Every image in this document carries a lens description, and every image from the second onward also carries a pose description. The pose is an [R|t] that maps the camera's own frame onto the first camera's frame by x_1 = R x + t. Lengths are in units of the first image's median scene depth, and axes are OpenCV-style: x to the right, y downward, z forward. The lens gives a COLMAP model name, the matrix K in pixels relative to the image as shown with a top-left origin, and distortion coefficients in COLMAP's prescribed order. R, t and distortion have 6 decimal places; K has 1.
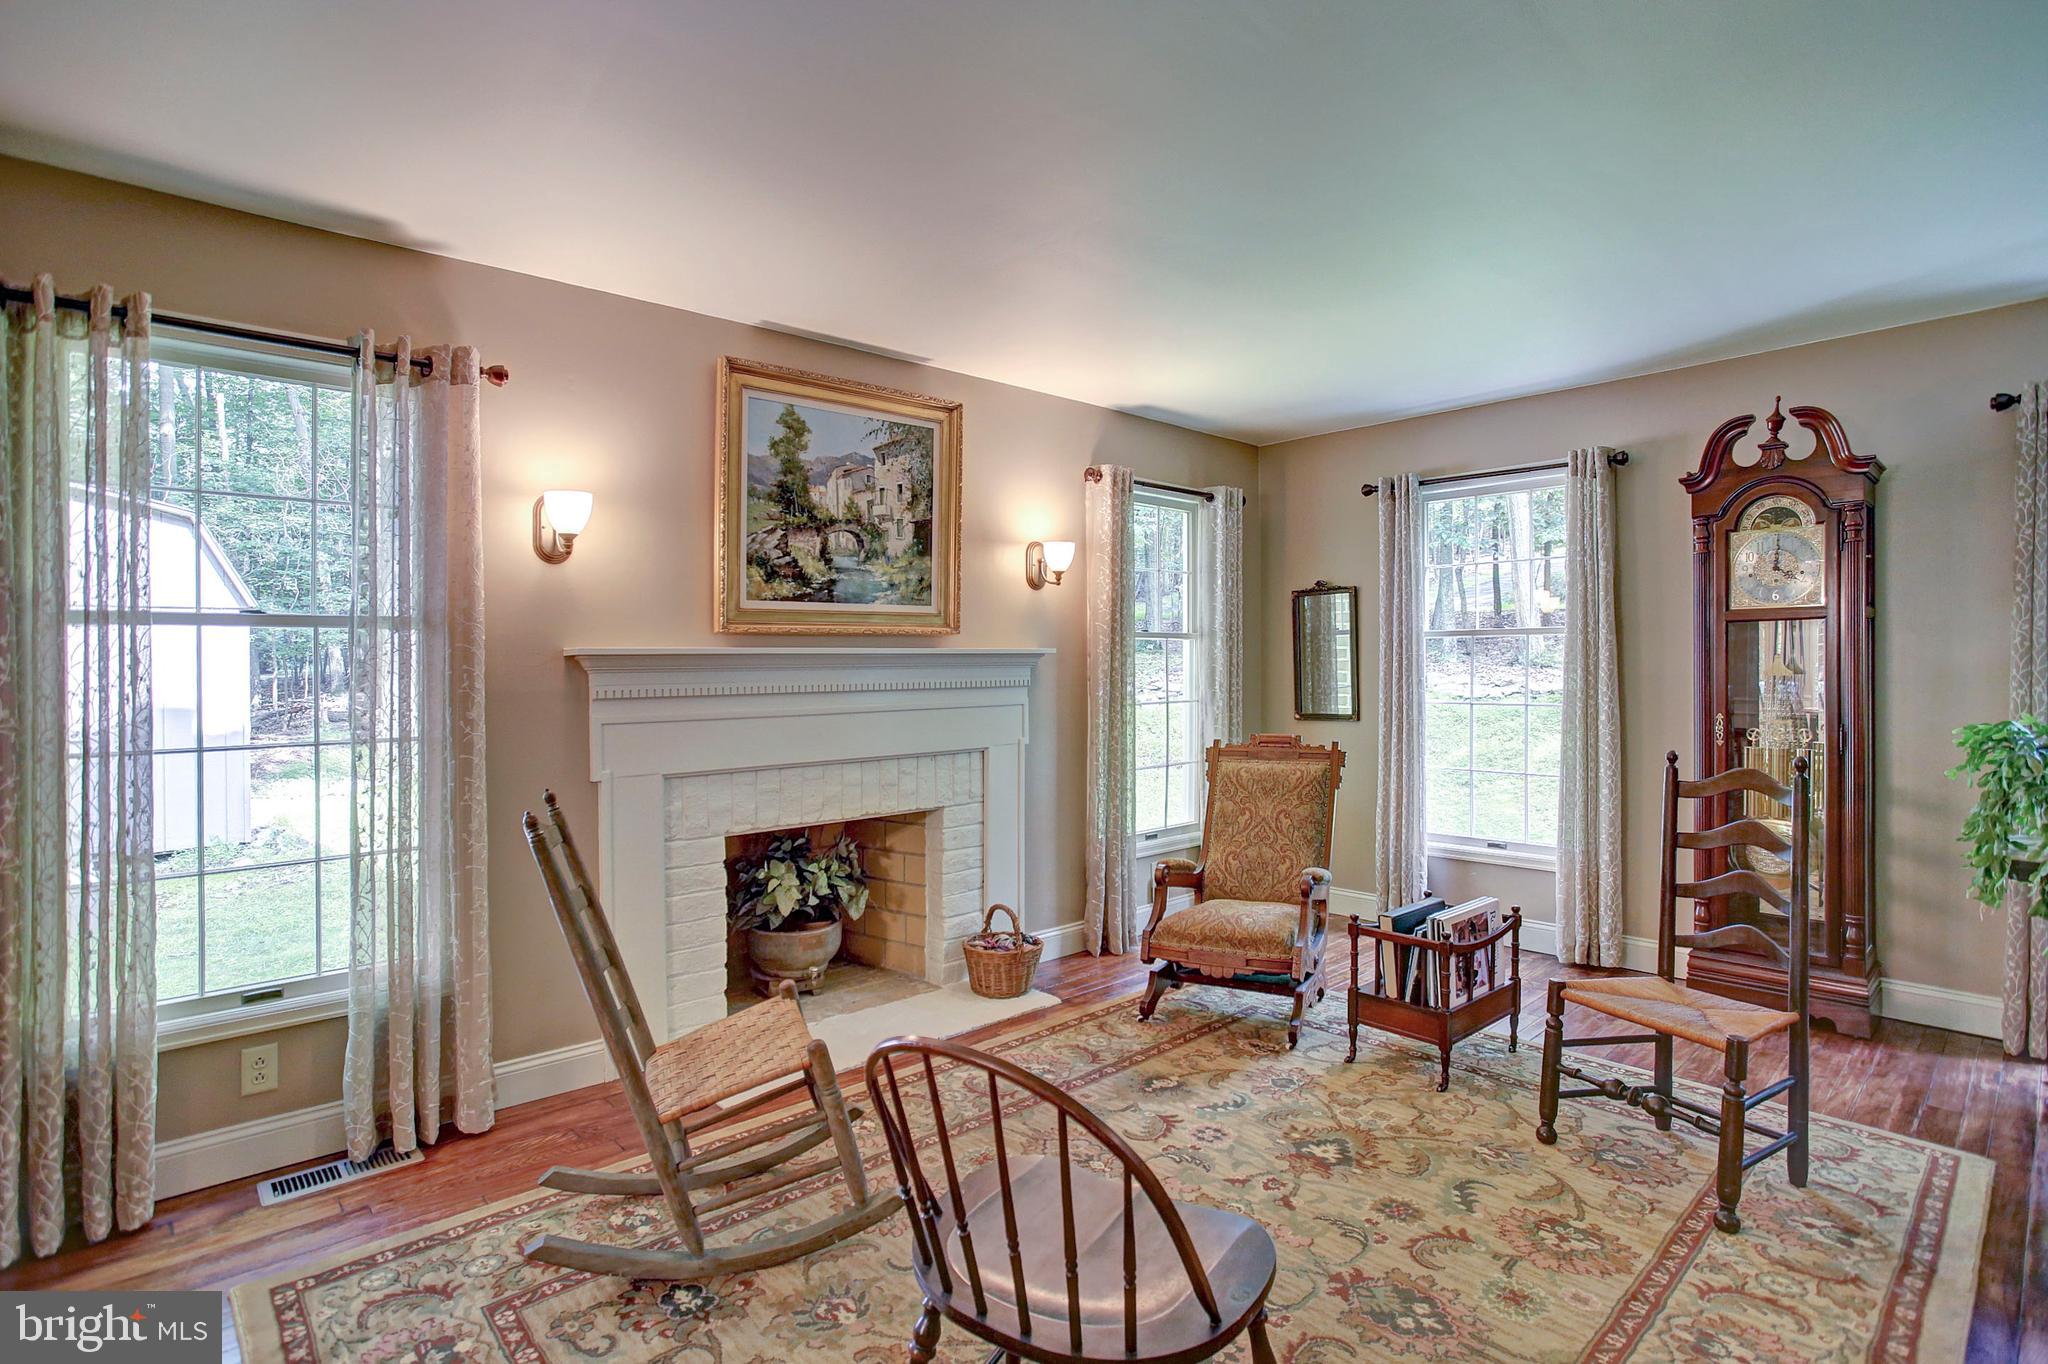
lens RADIAL K [[1014.0, 0, 1026.0], [0, 1014.0, 673.4], [0, 0, 1]] dist [-0.063575, 0.012870]
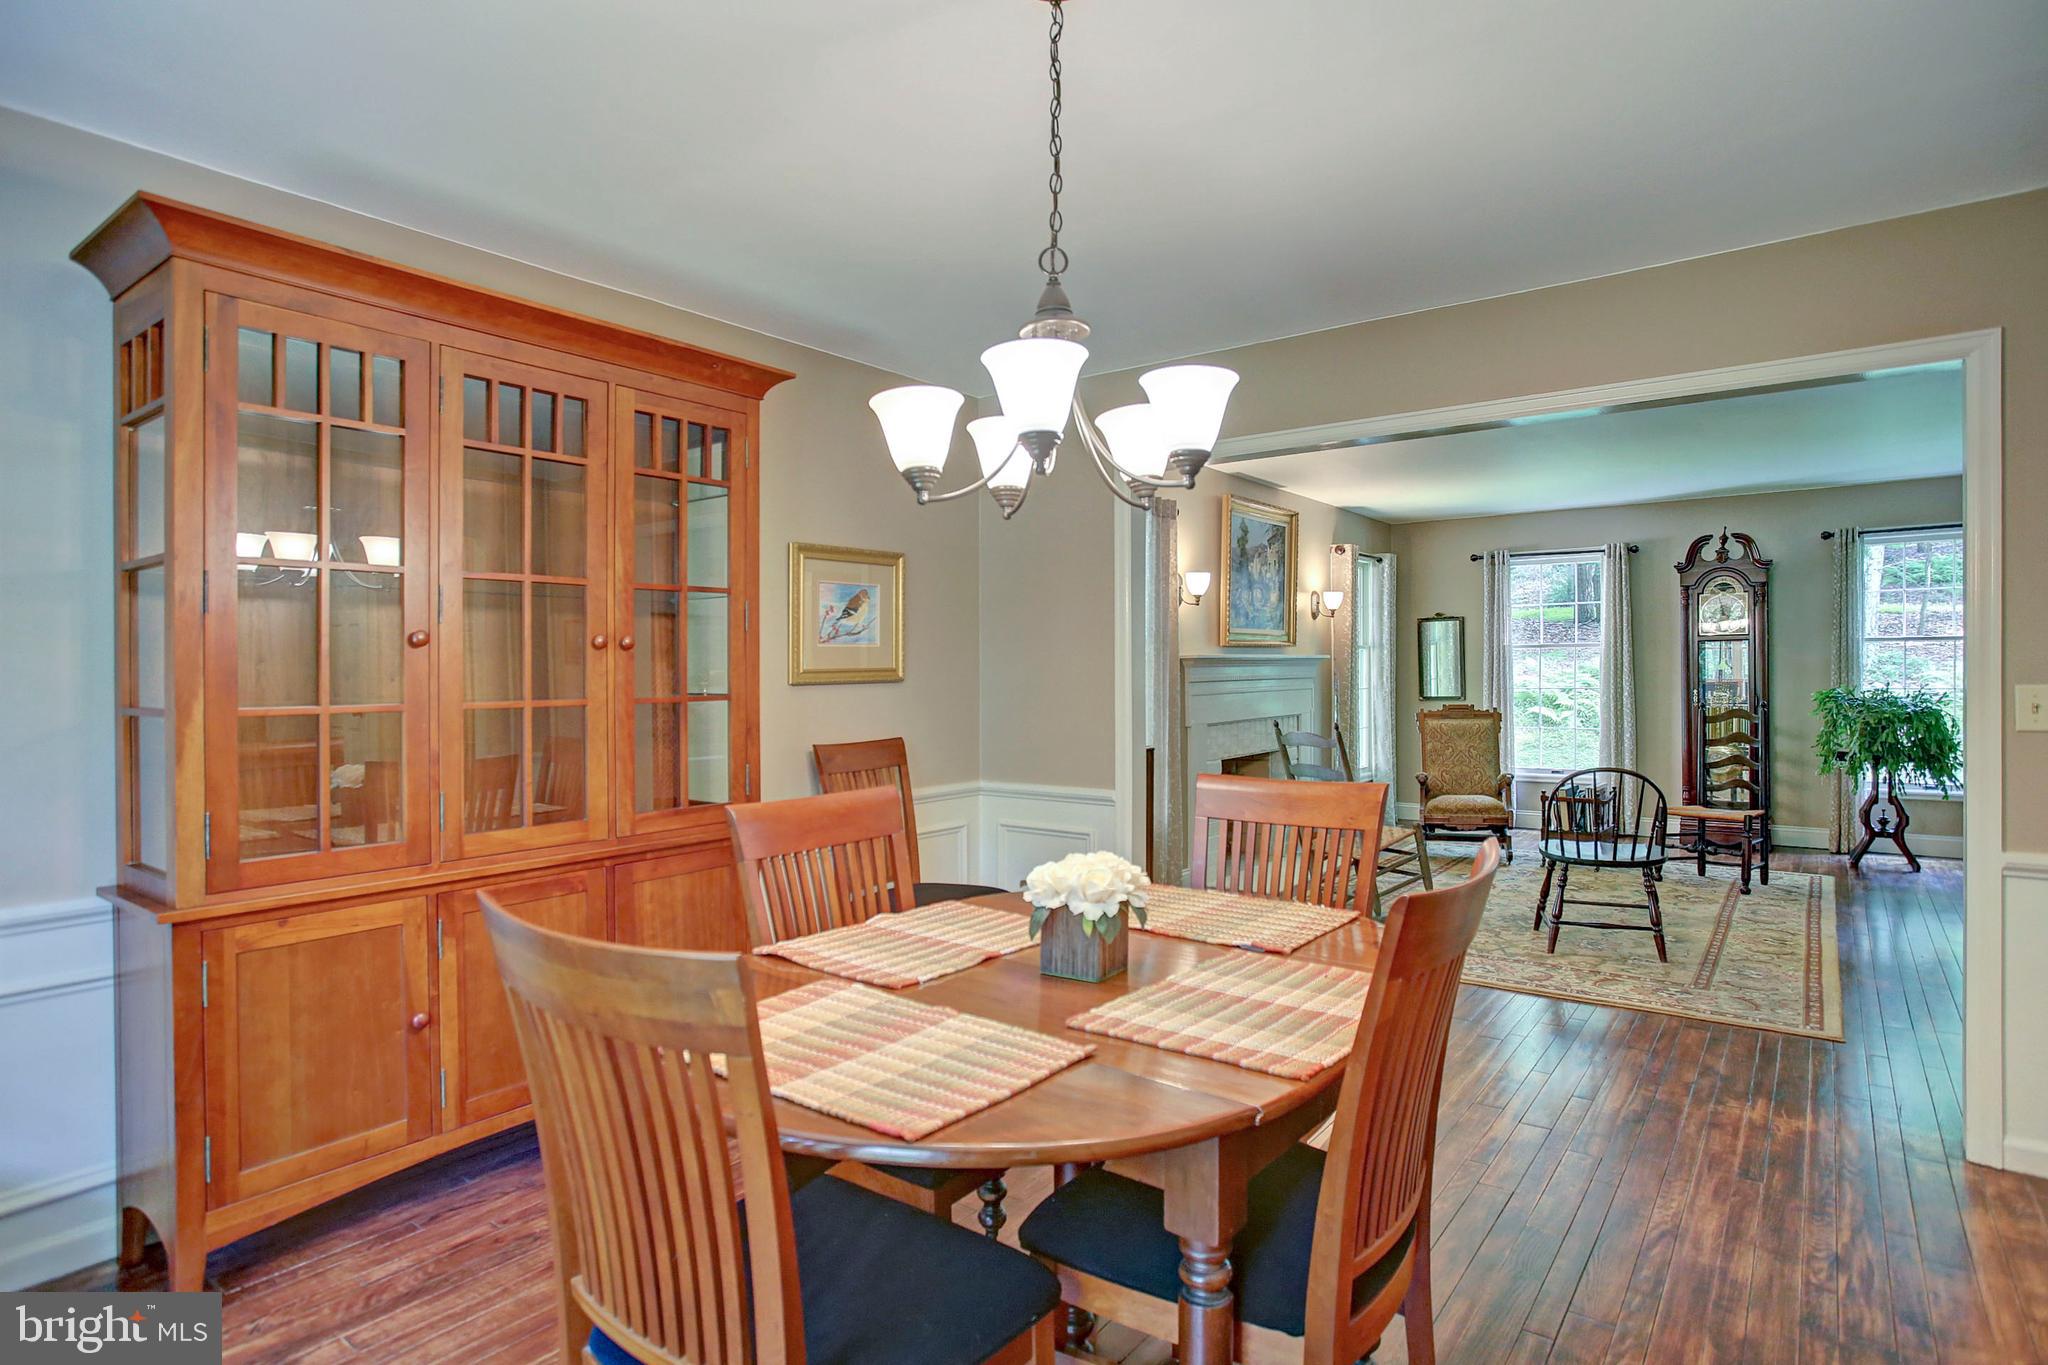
lens RADIAL K [[1045.3, 0, 1024.0], [0, 1045.3, 682.5], [0, 0, 1]] dist [-0.057616, 0.000215]
pose [[0.987417, -0.002982, 0.158113, -0.877576], [0.002528, 0.999992, 0.003072, 0.016879], [-0.158121, -0.002634, 0.987416, -0.733253]]
